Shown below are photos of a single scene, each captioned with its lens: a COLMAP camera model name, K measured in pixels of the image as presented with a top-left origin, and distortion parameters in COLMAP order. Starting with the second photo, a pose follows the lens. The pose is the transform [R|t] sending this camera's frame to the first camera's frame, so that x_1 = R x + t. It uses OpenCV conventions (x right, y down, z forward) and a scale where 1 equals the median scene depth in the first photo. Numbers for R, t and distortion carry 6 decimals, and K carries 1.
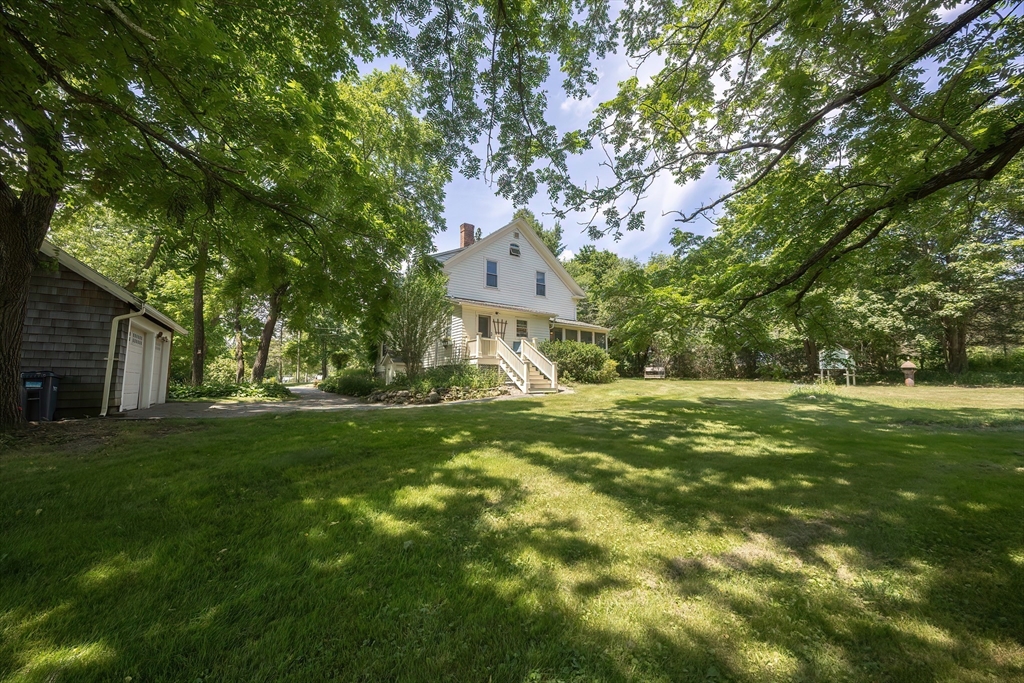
lens RADIAL K [[394.4, 0, 511.2], [0, 394.4, 338.3], [0, 0, 1]] dist [-0.002965, 0.000581]
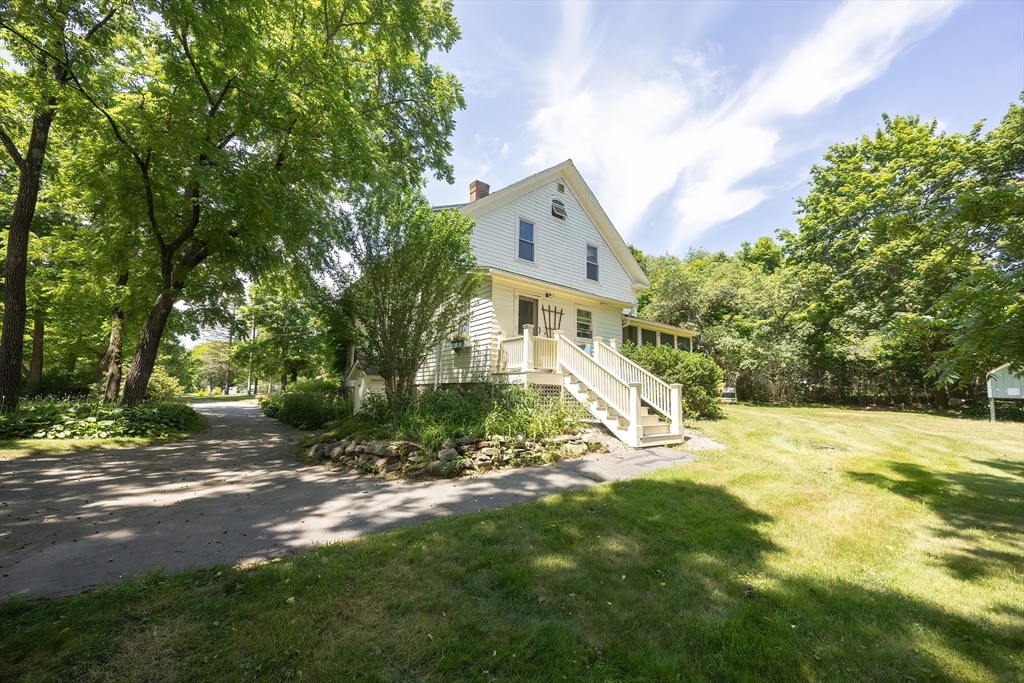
lens RADIAL K [[394.4, 0, 514.0], [0, 394.4, 343.6], [0, 0, 1]] dist [-0.002965, 0.000581]
pose [[0.998637, 0.025241, 0.045690, -0.110711], [-0.024552, 0.999577, -0.015580, 0.018132], [-0.046064, 0.014437, 0.998834, 0.416962]]
